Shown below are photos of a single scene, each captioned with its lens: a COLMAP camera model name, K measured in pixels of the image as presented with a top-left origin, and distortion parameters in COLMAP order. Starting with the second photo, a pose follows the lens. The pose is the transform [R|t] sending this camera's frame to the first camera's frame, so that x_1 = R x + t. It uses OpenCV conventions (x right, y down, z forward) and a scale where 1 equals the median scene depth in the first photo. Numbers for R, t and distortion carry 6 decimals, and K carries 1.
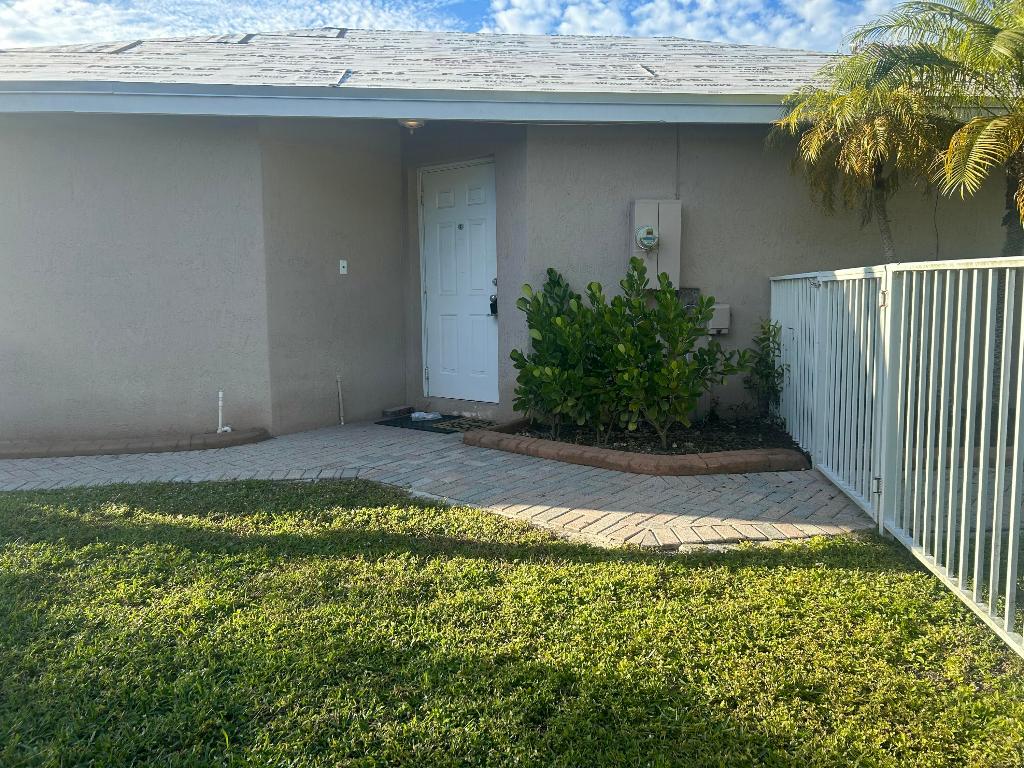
lens RADIAL K [[799.2, 0, 512.0], [0, 799.2, 384.0], [0, 0, 1]] dist [0.150988, -0.276578]
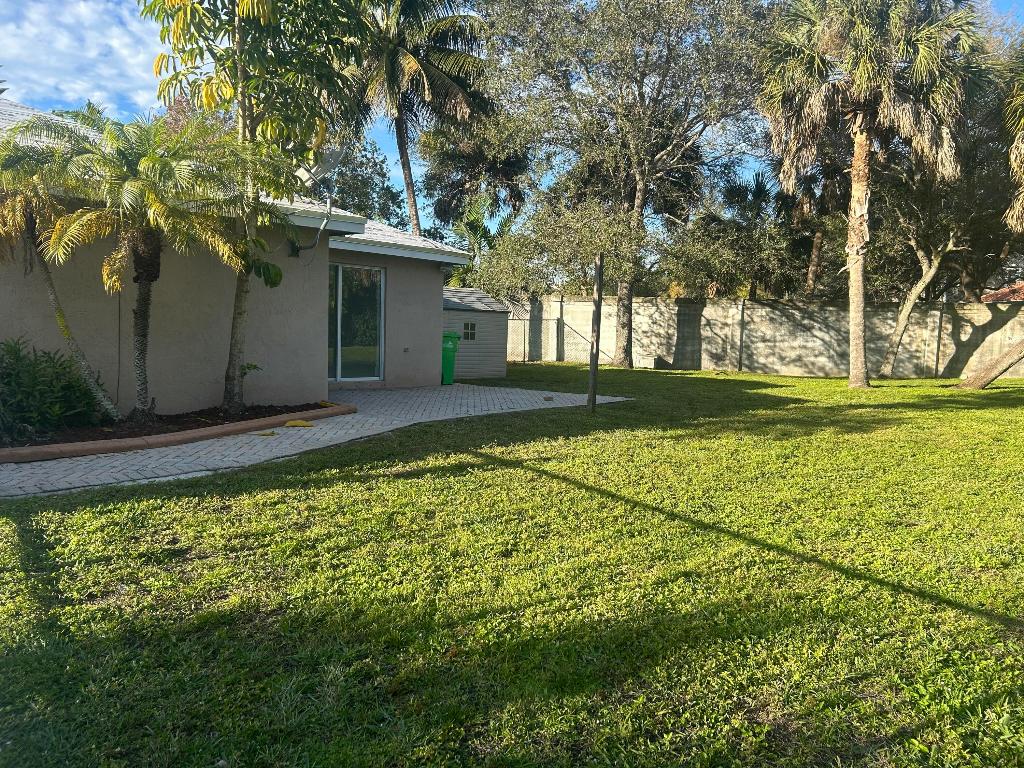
lens RADIAL K [[773.6, 0, 519.0], [0, 773.6, 386.2], [0, 0, 1]] dist [0.068727, -0.073322]
pose [[0.728003, -0.026960, 0.685043, 0.194416], [0.041603, 0.999122, -0.004891, 0.026803], [-0.684310, 0.032060, 0.728486, -0.576340]]
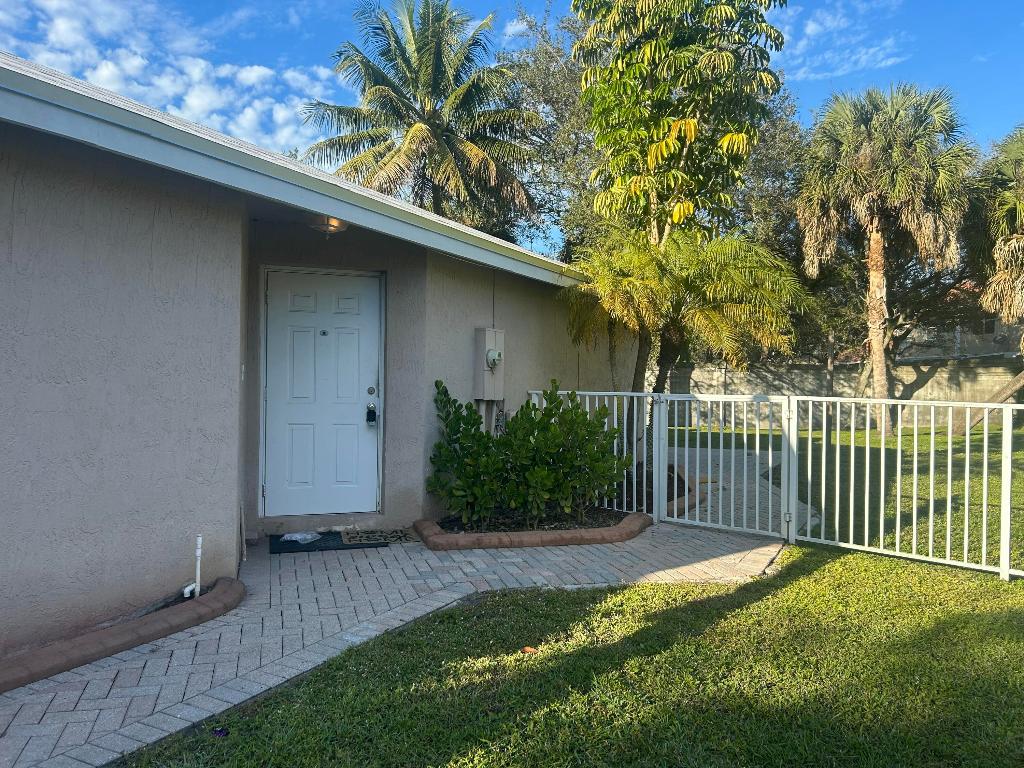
lens RADIAL K [[778.3, 0, 512.0], [0, 778.3, 384.0], [0, 0, 1]] dist [0.021340, 0.001994]
pose [[0.538710, 0.018076, 0.842297, -1.207949], [0.075439, 0.994719, -0.069596, -0.087739], [-0.839107, 0.101034, 0.534502, 0.525271]]
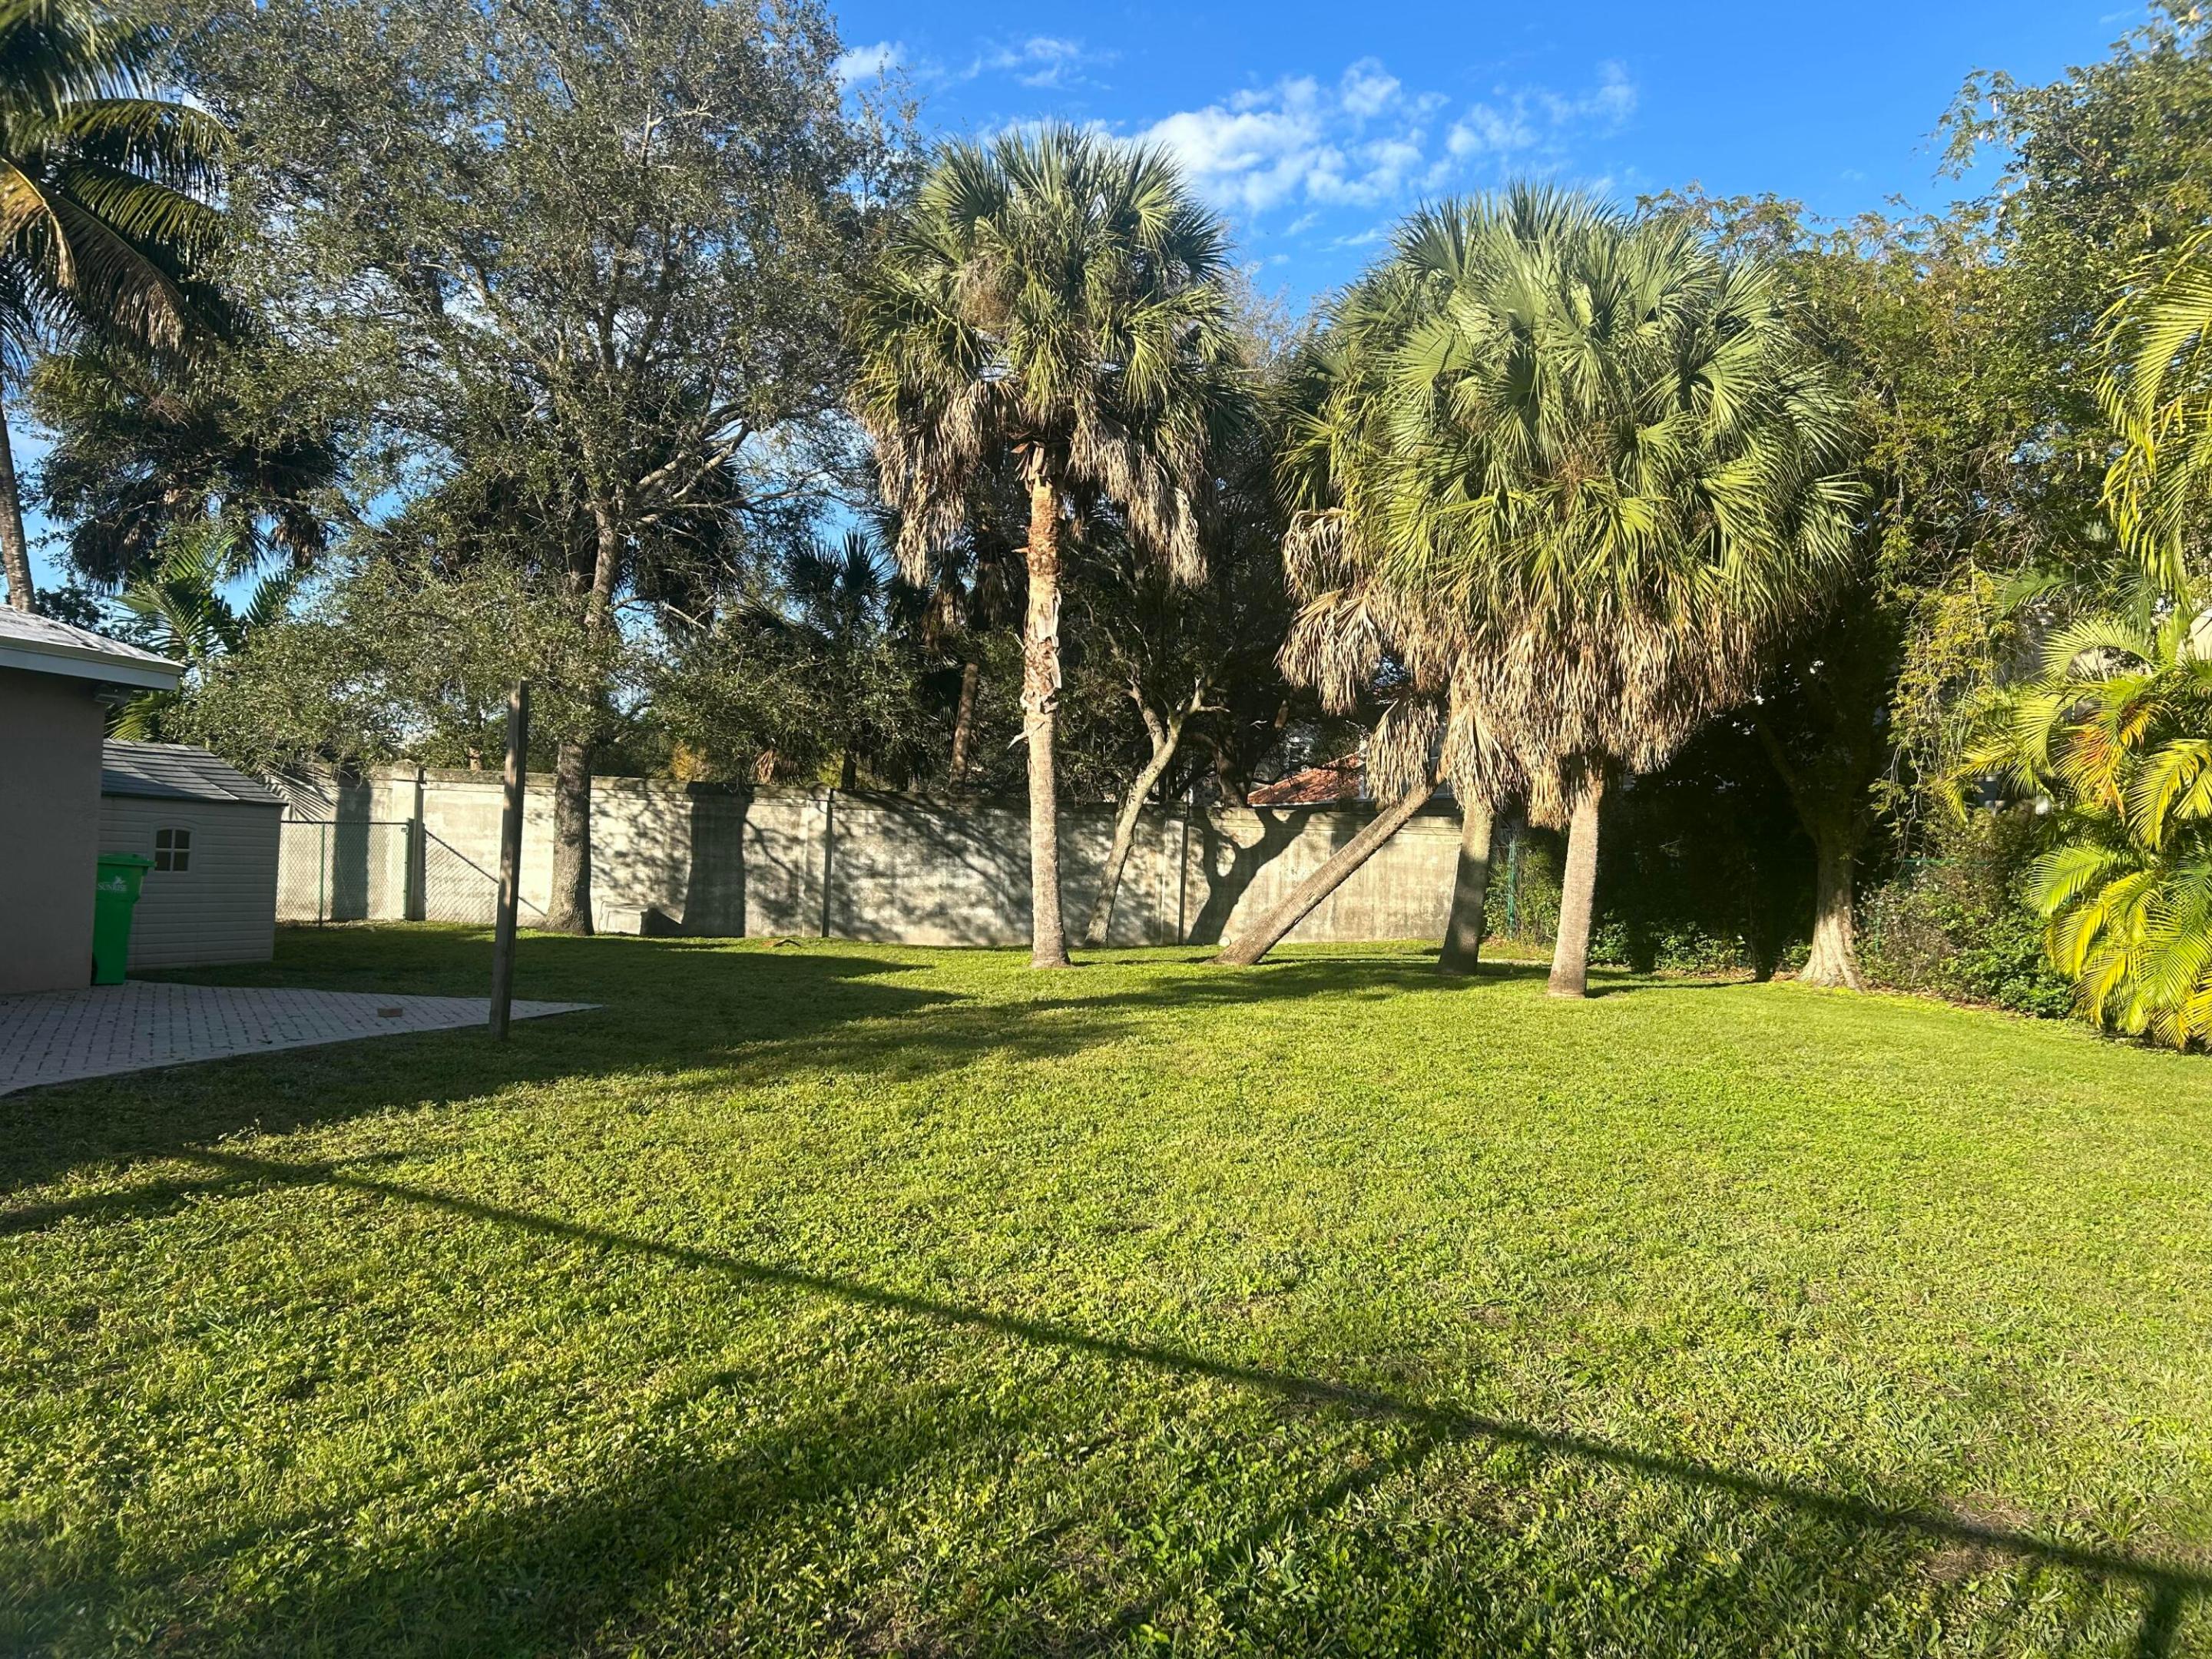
lens RADIAL K [[1671.0, 0, 1121.1], [0, 1671.0, 834.3], [0, 0, 1]] dist [0.068727, -0.073322]
pose [[0.354841, 0.034952, 0.934273, 0.132216], [0.062429, 0.996185, -0.060980, 0.016717], [-0.932840, 0.079964, 0.351305, -0.606821]]
